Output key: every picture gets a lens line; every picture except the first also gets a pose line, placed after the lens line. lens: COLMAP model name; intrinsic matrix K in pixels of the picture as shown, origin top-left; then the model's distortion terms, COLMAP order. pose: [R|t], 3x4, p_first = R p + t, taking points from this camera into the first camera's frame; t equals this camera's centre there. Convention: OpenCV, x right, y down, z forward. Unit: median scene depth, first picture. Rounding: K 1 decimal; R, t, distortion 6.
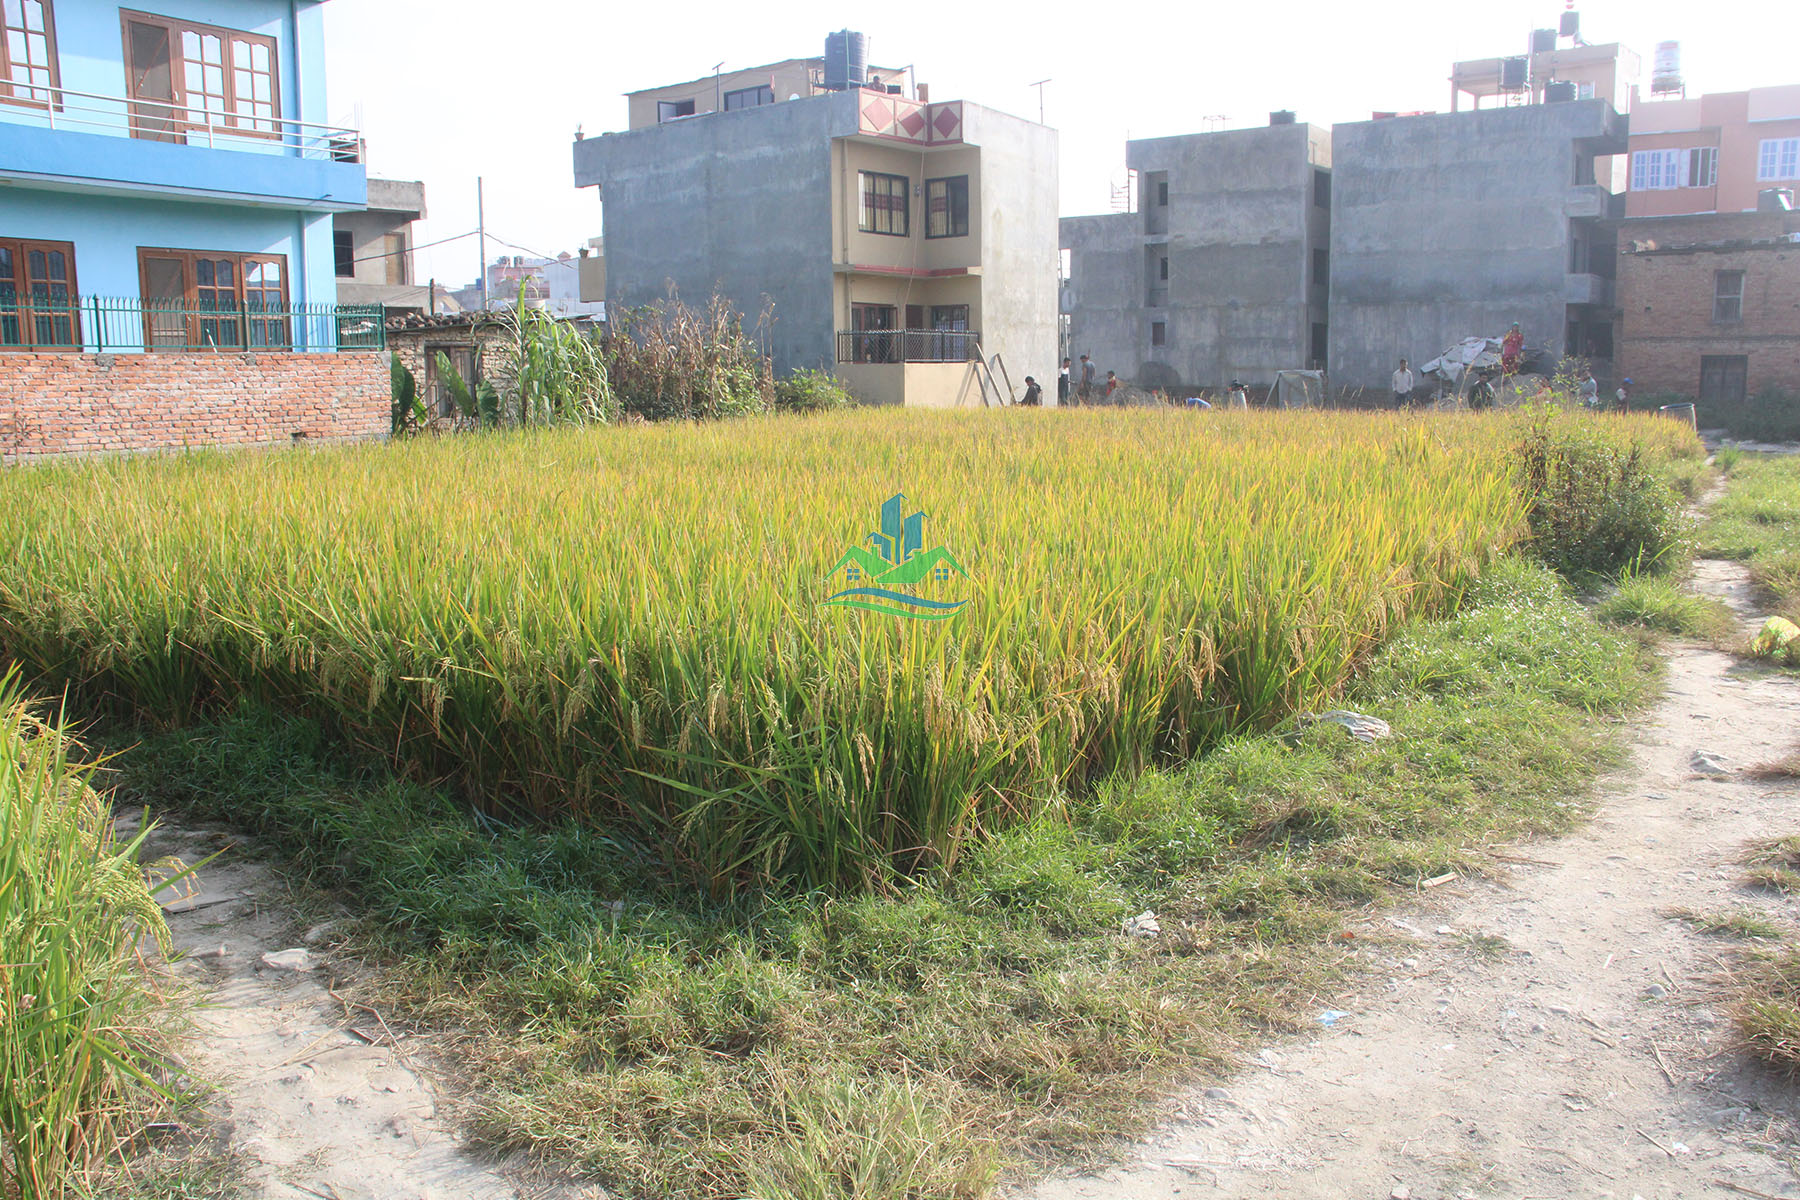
lens RADIAL K [[1477.7, 0, 906.0], [0, 1477.7, 617.0], [0, 0, 1]] dist [-0.171103, 0.149850]
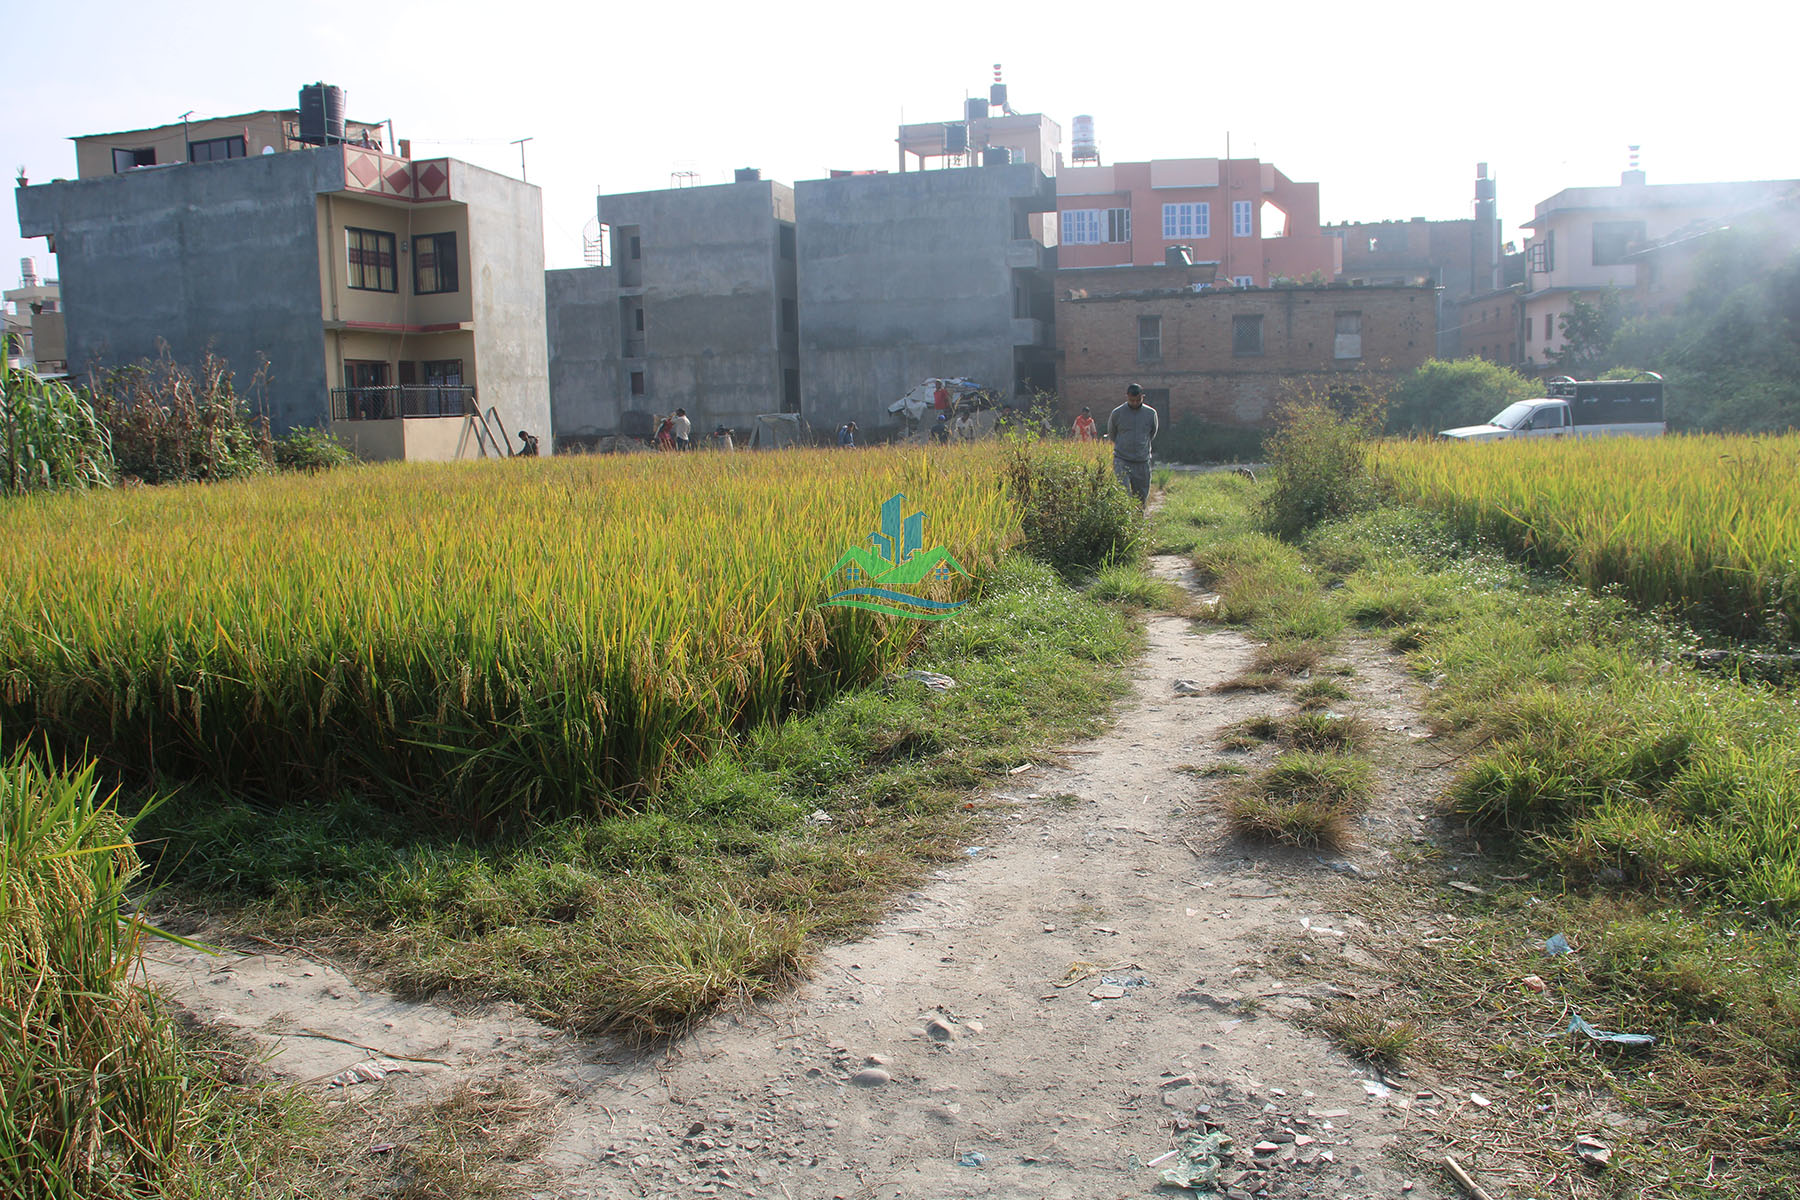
lens RADIAL K [[1477.7, 0, 907.4], [0, 1477.7, 618.2], [0, 0, 1]] dist [-0.171103, 0.149850]
pose [[0.936383, -0.064058, 0.345084, -0.052537], [0.075206, 0.996987, -0.018999, 0.014739], [-0.342827, 0.043743, 0.938379, -0.072909]]
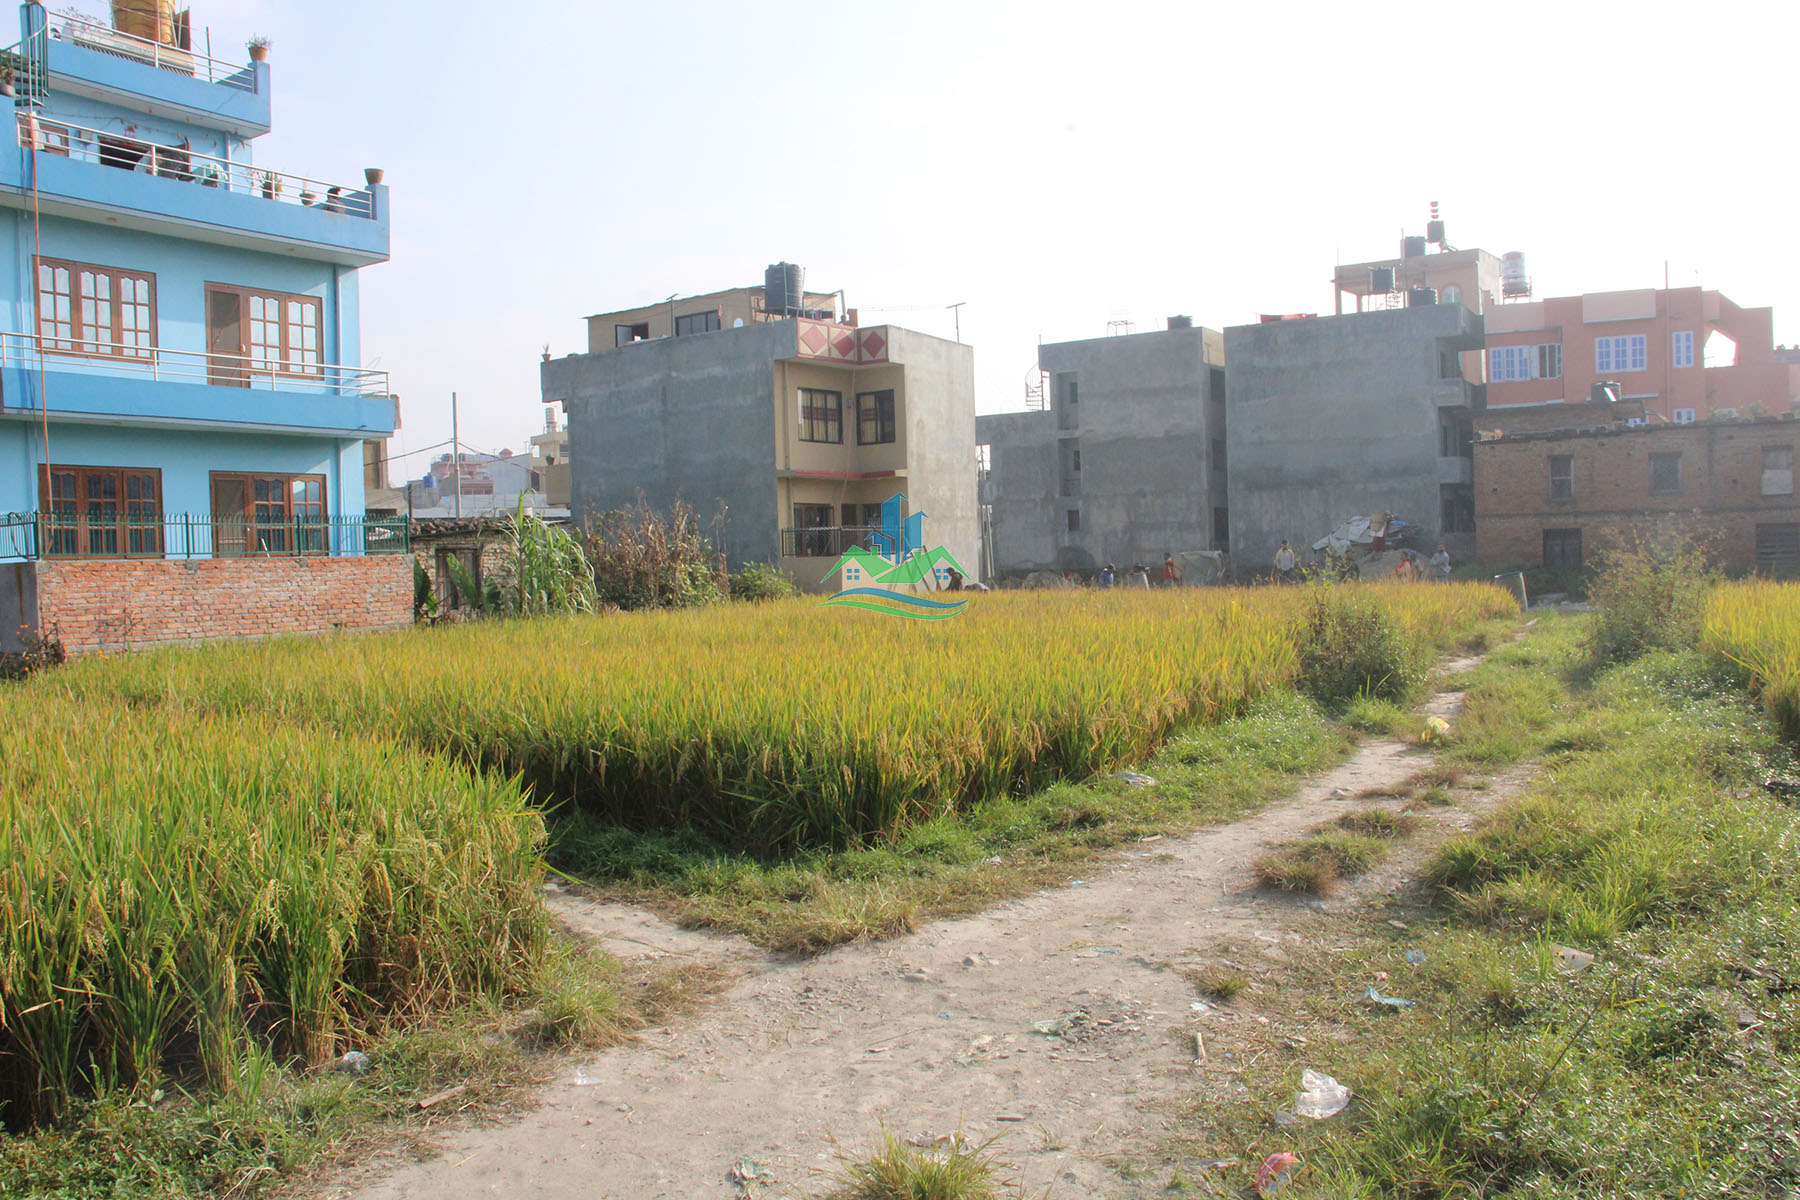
lens RADIAL K [[1477.7, 0, 909.2], [0, 1477.7, 627.8], [0, 0, 1]] dist [-0.171103, 0.149850]
pose [[0.998623, -0.021288, 0.047952, -0.008724], [0.026771, 0.992798, -0.116771, 0.031574], [-0.045121, 0.117893, 0.992001, -0.235088]]
